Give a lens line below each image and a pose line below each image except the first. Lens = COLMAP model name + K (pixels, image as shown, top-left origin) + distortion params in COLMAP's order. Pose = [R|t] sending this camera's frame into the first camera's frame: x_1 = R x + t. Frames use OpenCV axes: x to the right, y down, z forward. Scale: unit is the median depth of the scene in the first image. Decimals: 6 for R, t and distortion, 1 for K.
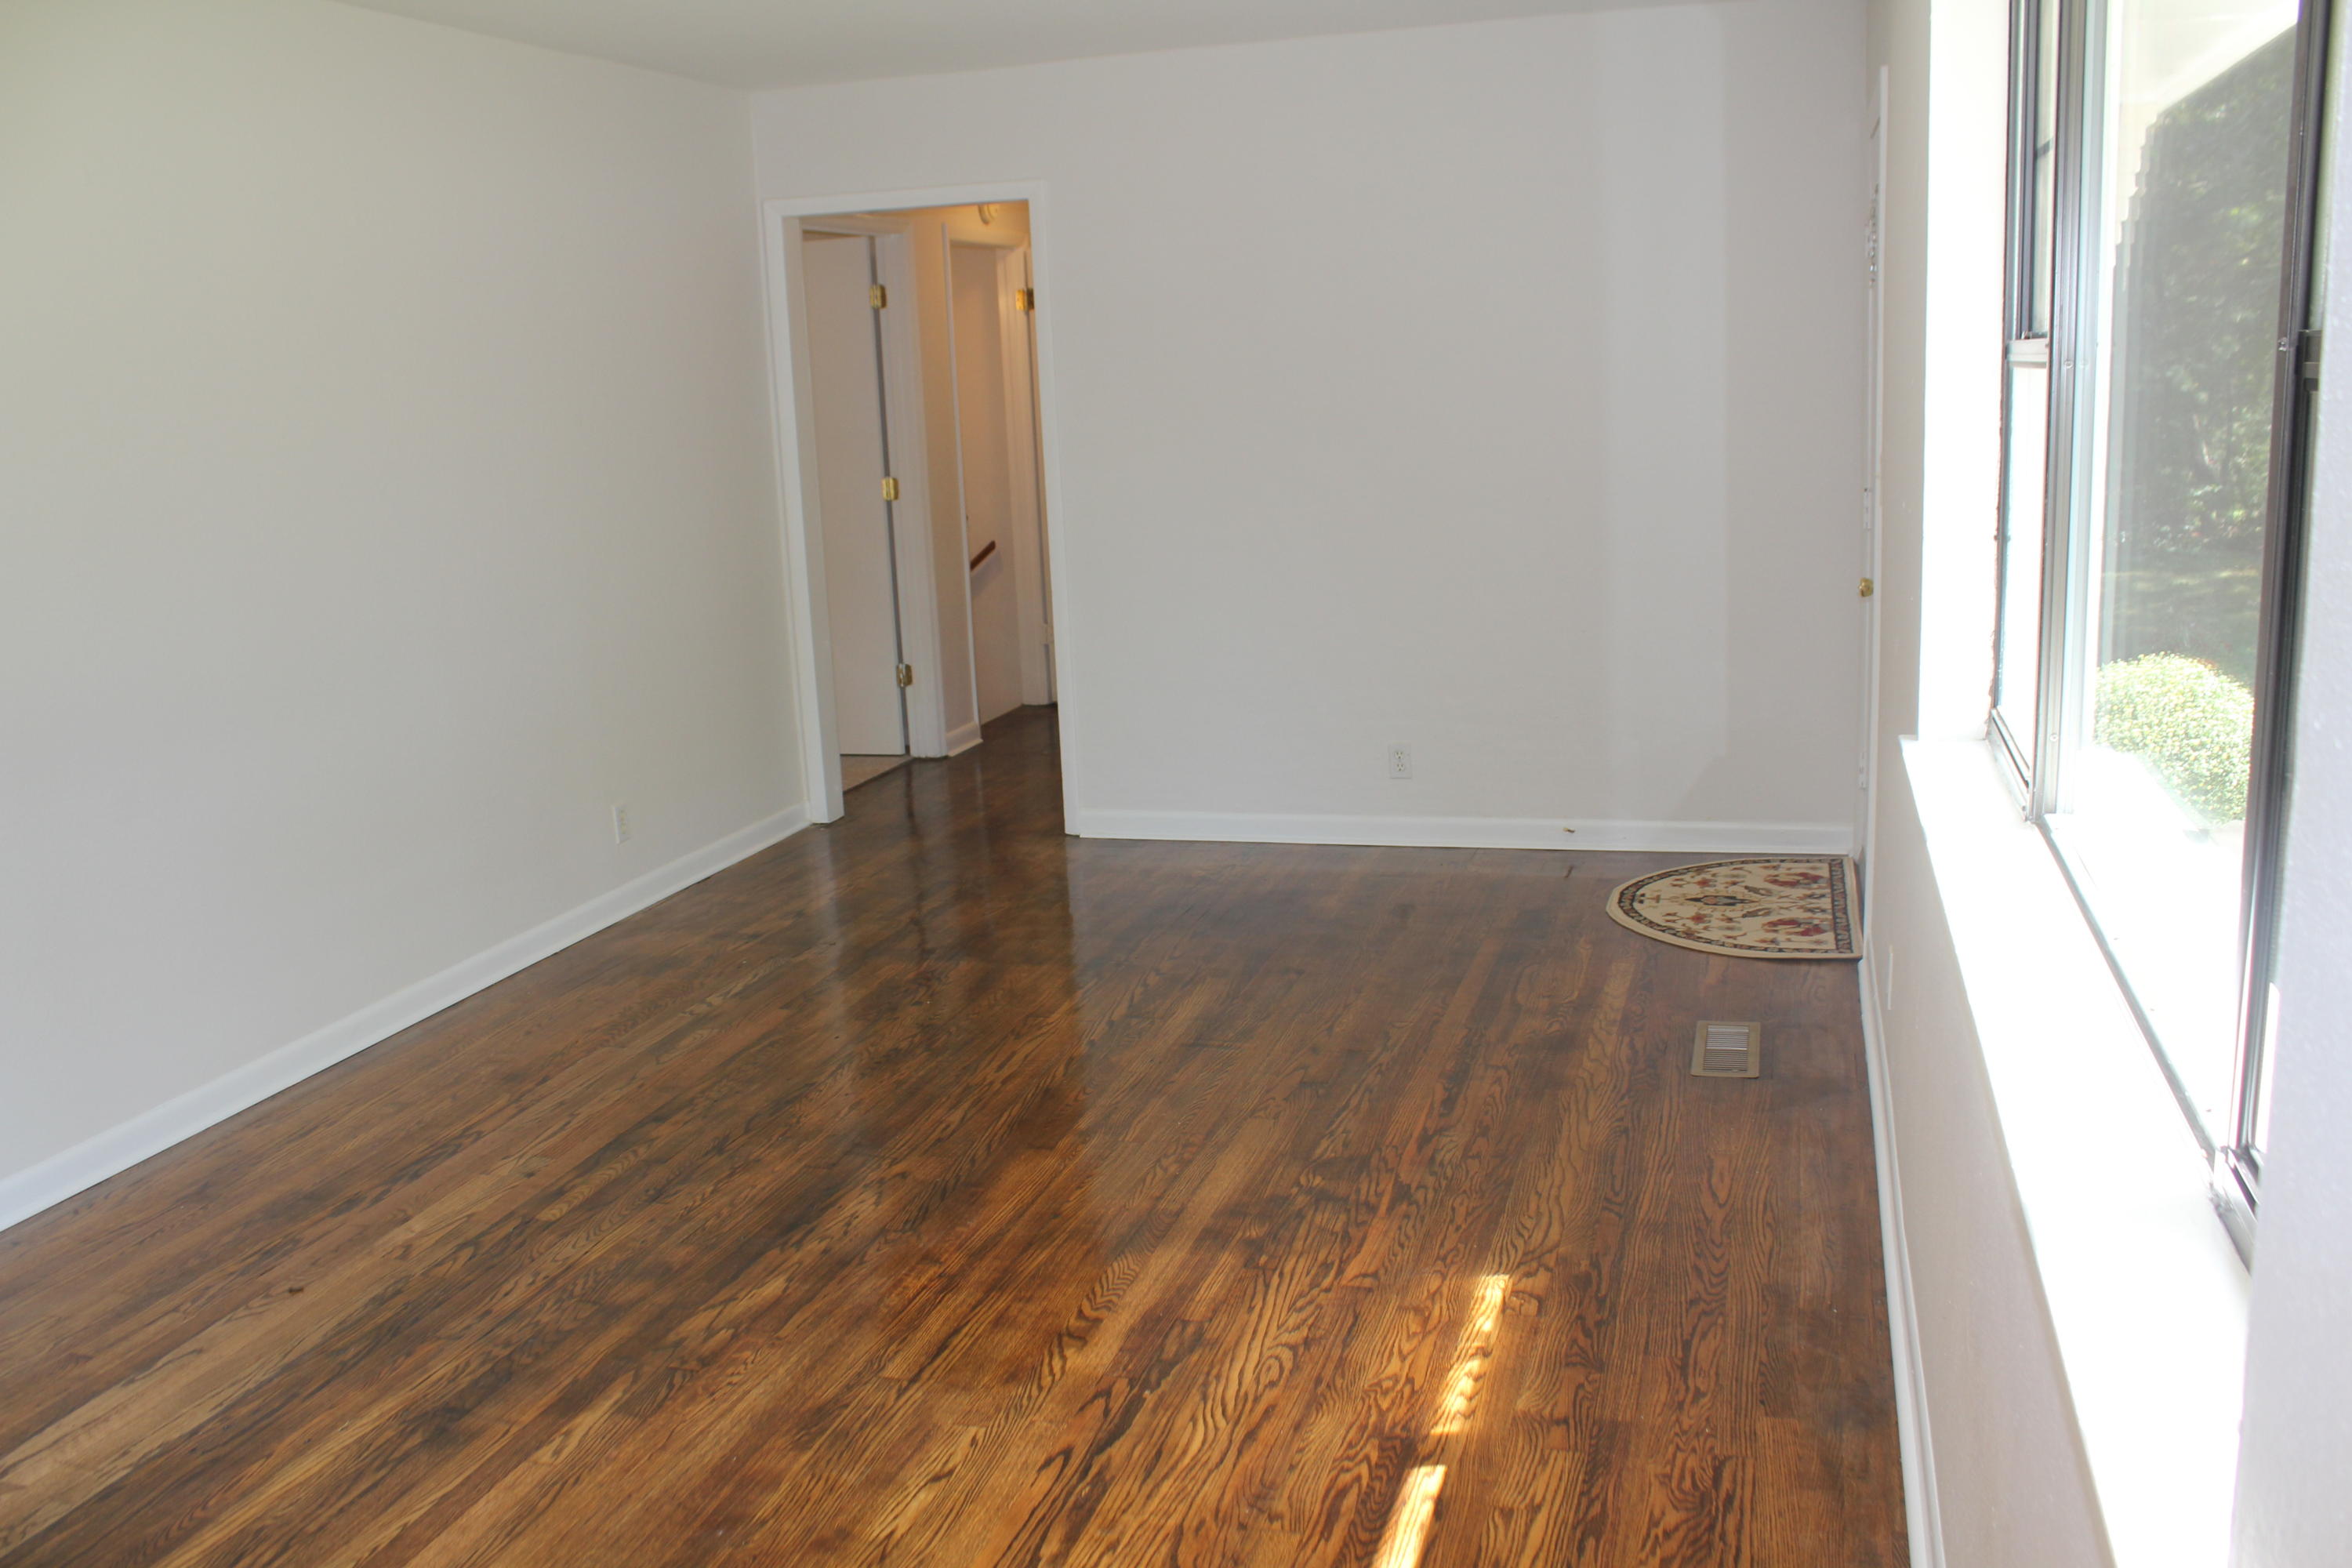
lens RADIAL K [[2030.2, 0, 1182.3], [0, 2030.2, 785.6], [0, 0, 1]] dist [-0.017063, 0.004386]
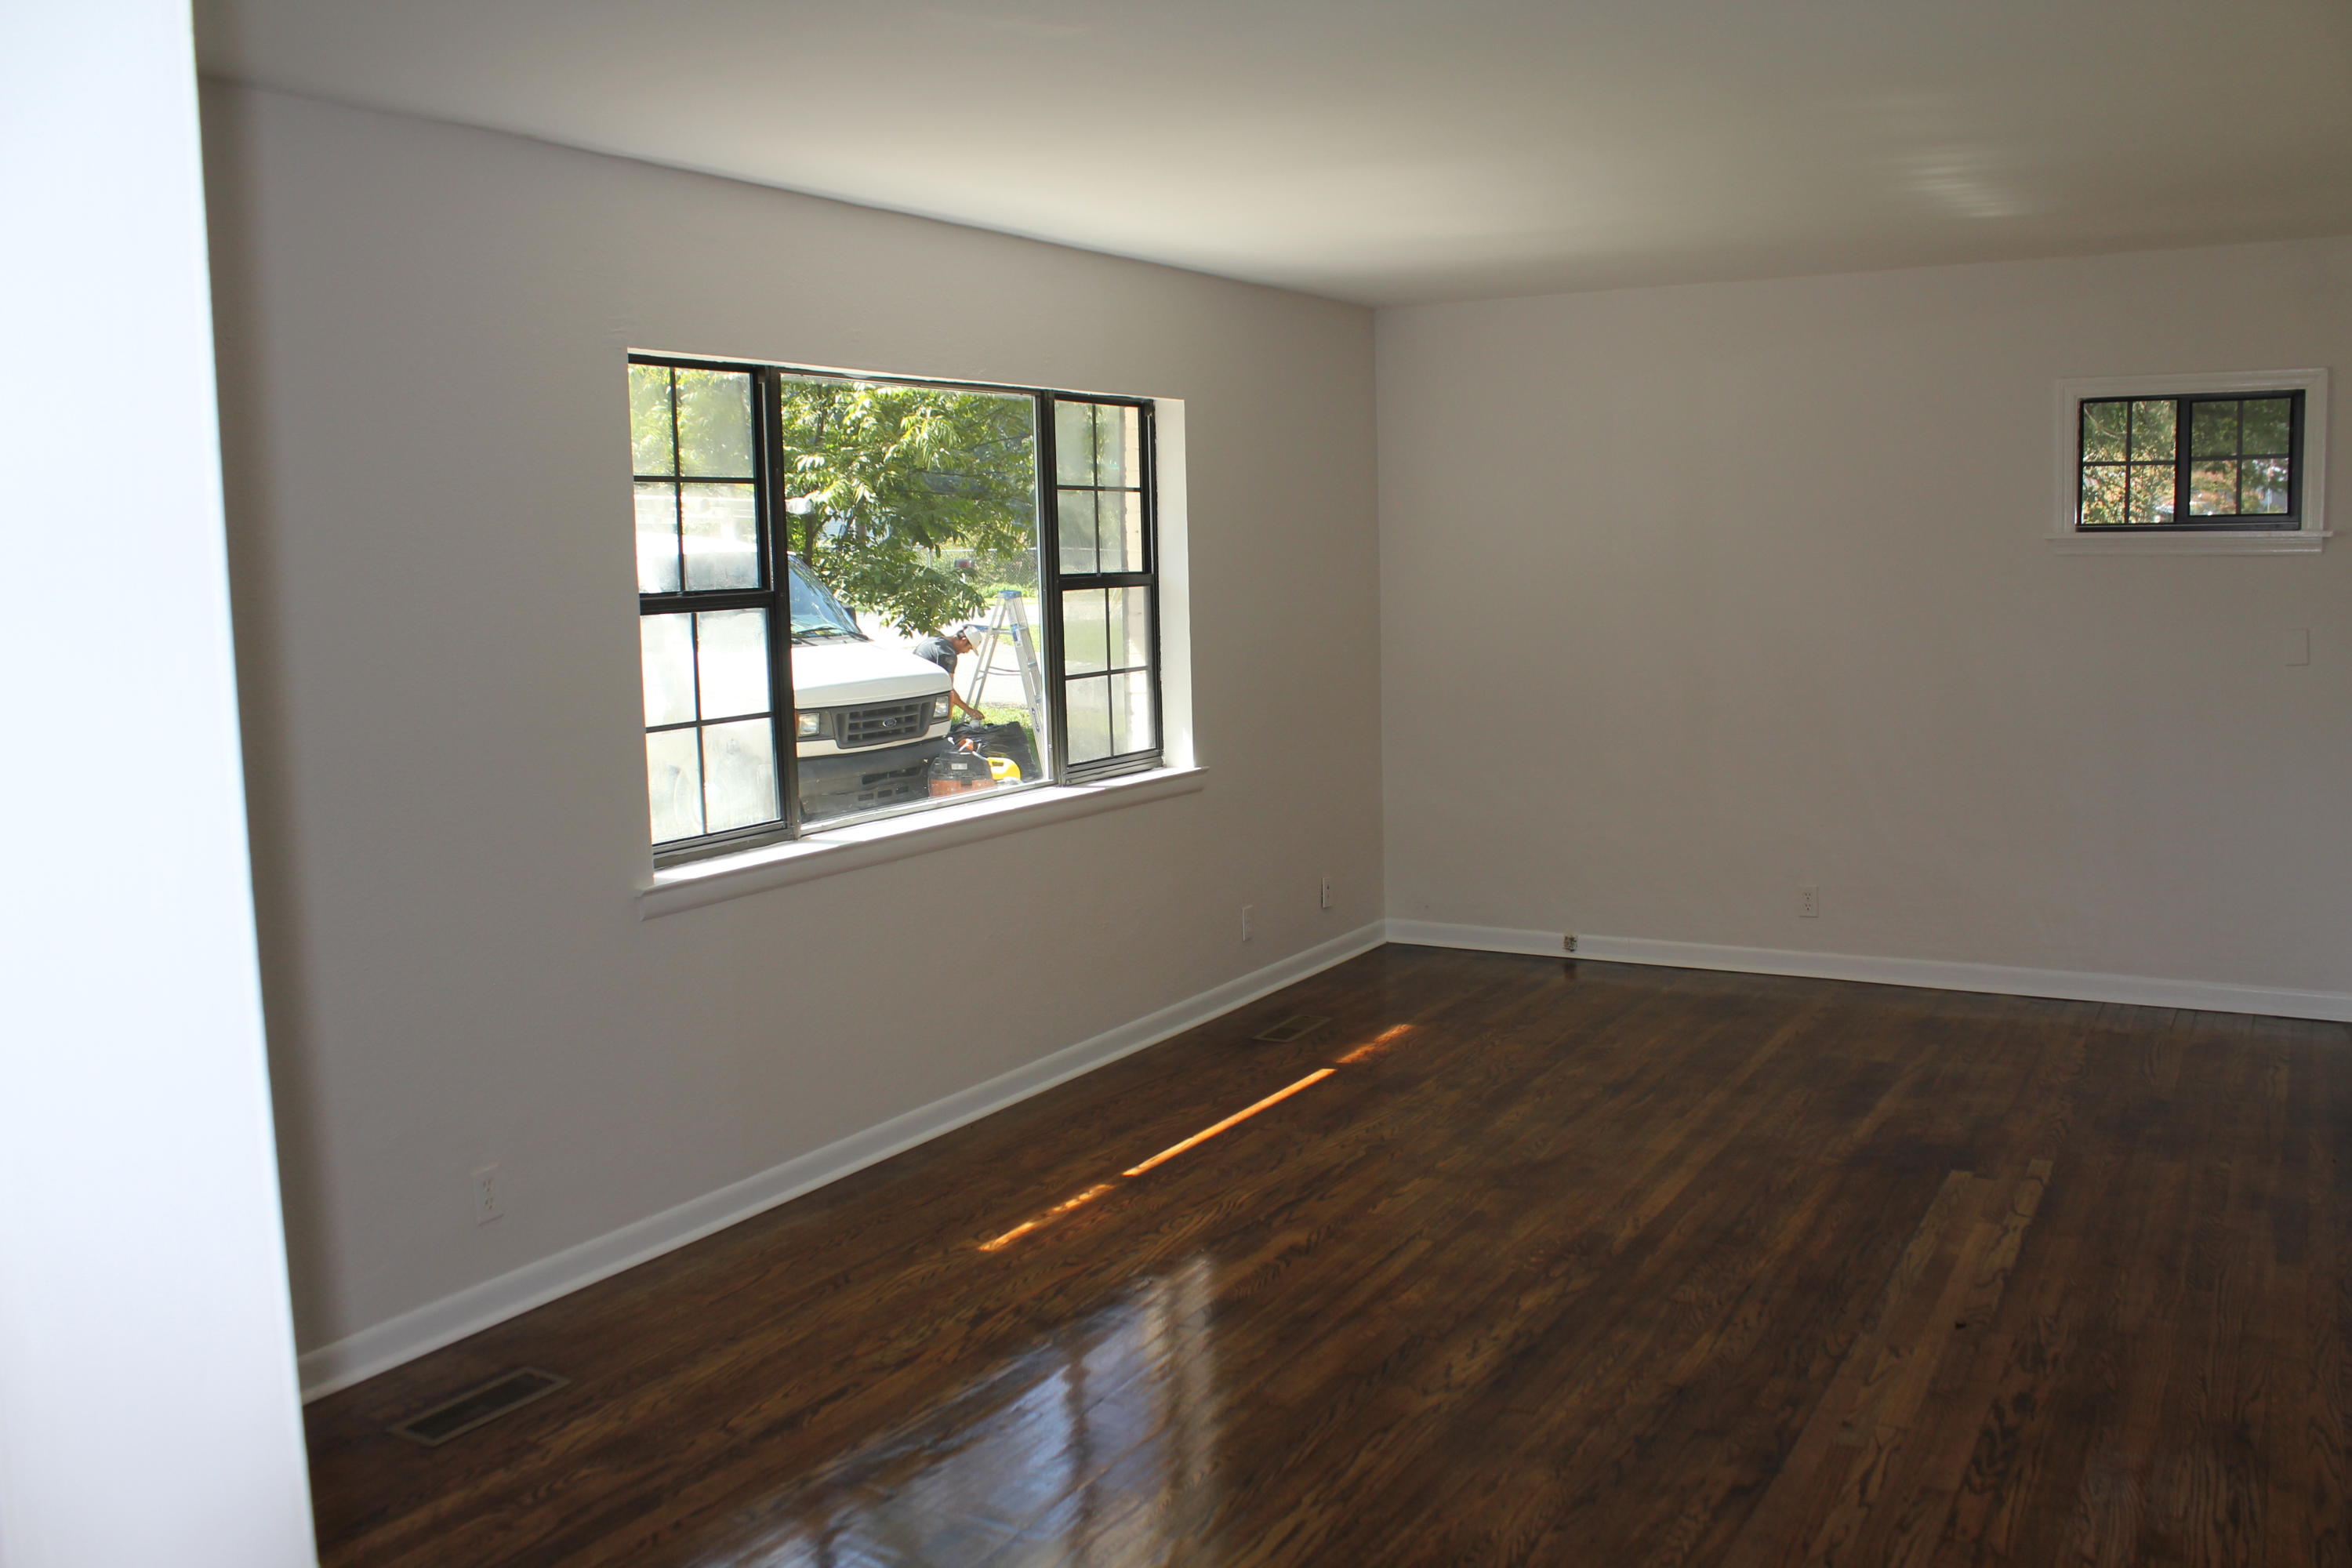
lens RADIAL K [[2056.7, 0, 1173.5], [0, 2056.7, 783.8], [0, 0, 1]] dist [0.092657, 0.005251]
pose [[-0.968966, 0.045418, 0.242986, -0.301829], [0.119716, 0.946230, 0.300529, -0.432031], [-0.216271, 0.320292, -0.922302, 2.025983]]
